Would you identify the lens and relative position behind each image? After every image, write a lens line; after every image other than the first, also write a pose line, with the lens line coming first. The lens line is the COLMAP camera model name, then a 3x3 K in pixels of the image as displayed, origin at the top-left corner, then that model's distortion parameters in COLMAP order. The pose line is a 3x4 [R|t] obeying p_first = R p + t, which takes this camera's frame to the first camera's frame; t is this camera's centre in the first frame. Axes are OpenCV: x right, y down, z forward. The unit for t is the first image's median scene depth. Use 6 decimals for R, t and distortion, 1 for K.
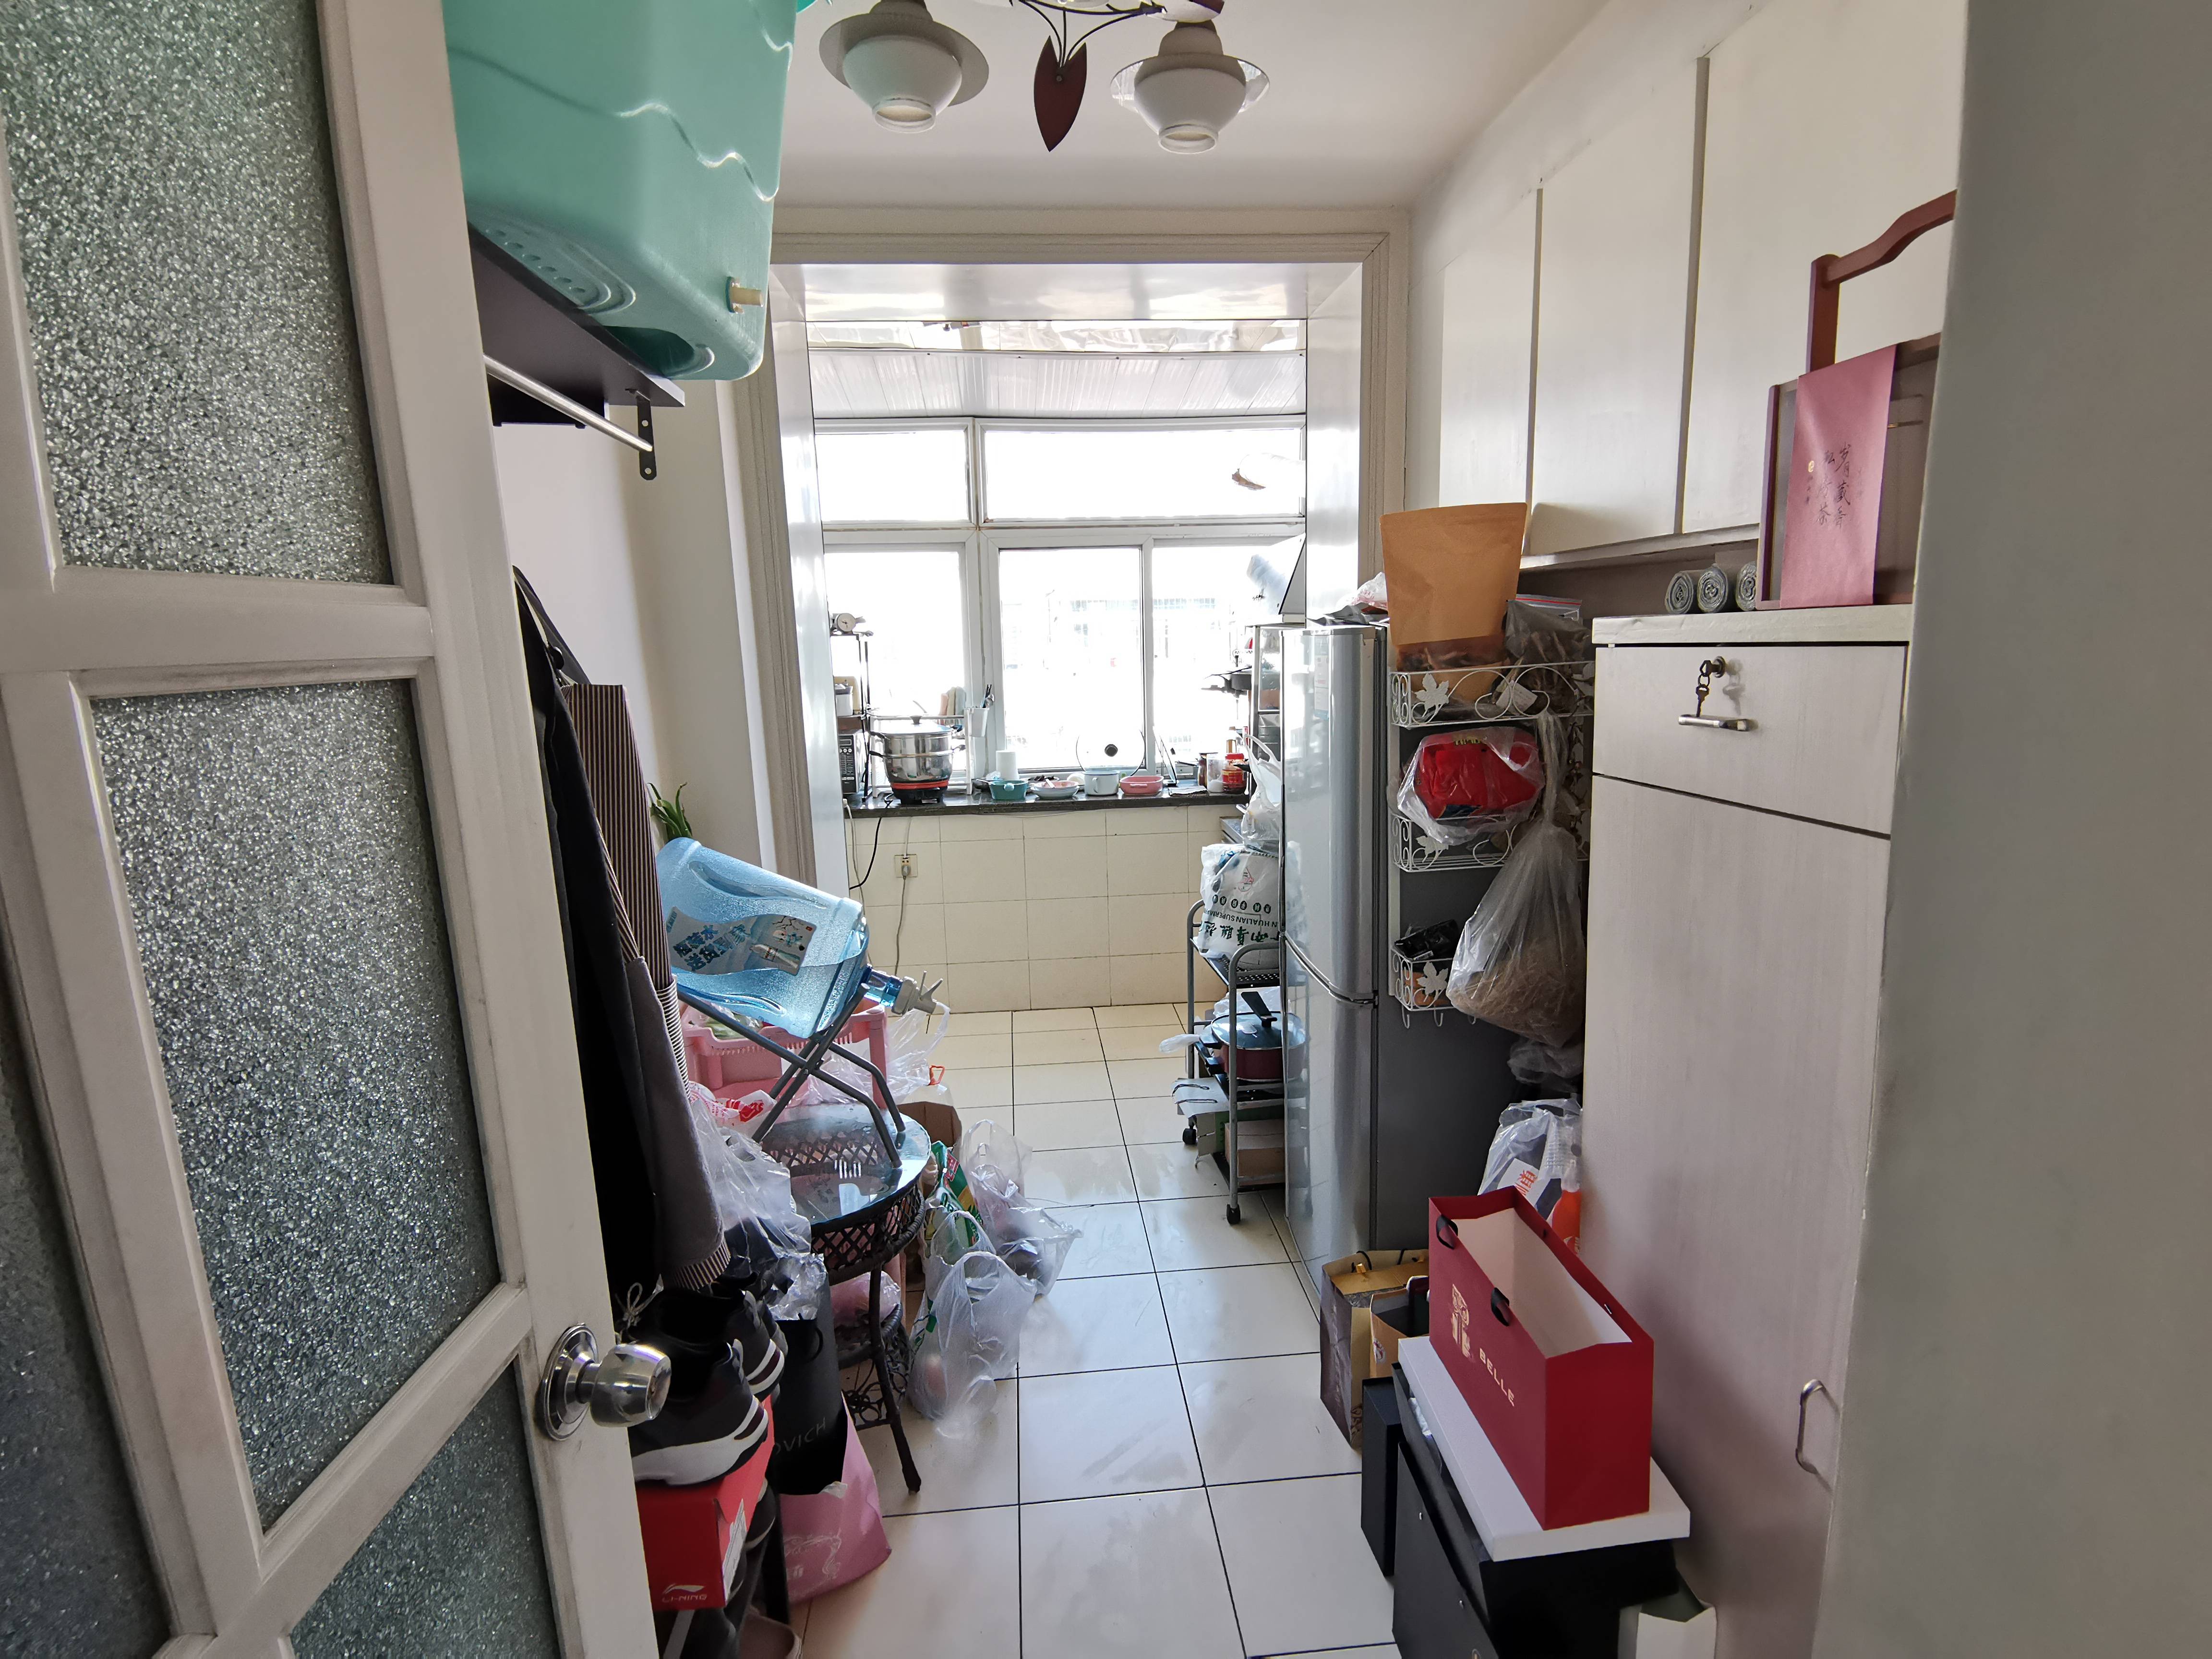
lens RADIAL K [[1067.6, 0, 1106.0], [0, 1067.6, 829.5], [0, 0, 1]] dist [0.002331, 0.000208]
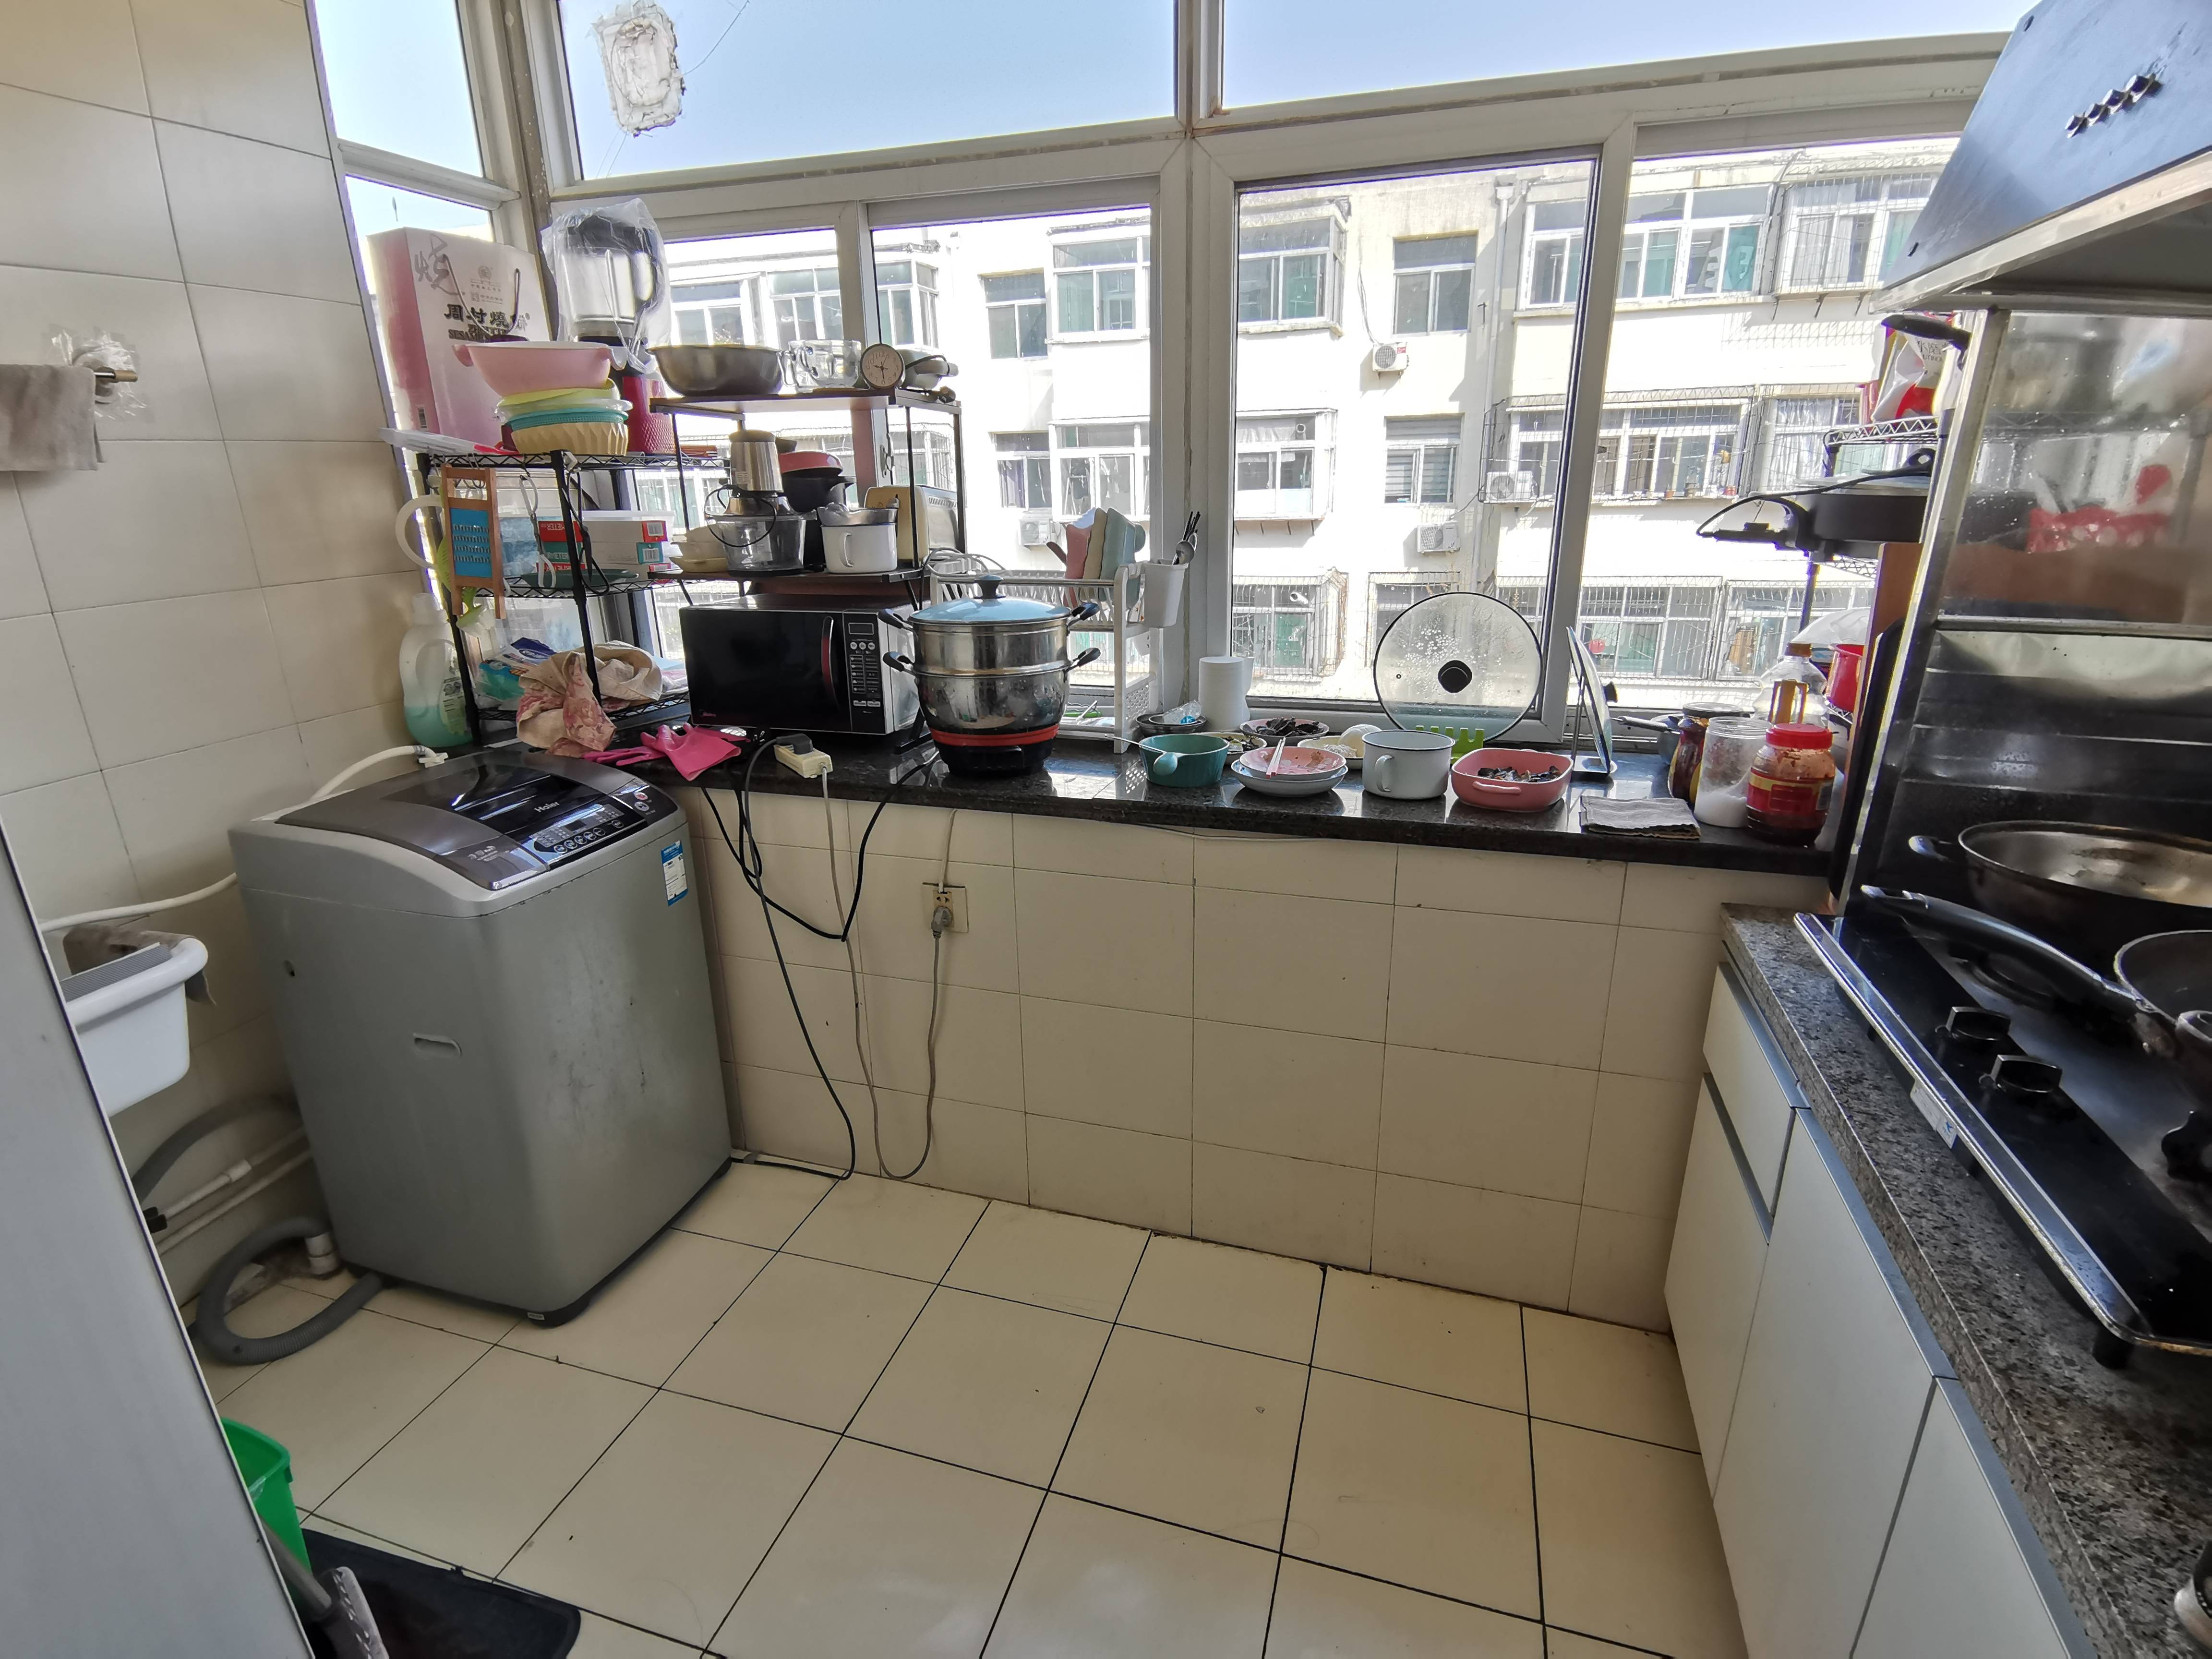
lens RADIAL K [[1067.6, 0, 1106.0], [0, 1067.6, 829.5], [0, 0, 1]] dist [0.002331, 0.000208]
pose [[0.926804, 0.126112, -0.353737, 0.037327], [-0.071867, 0.984081, 0.162544, -0.078050], [0.368605, -0.125224, 0.921113, 0.583033]]
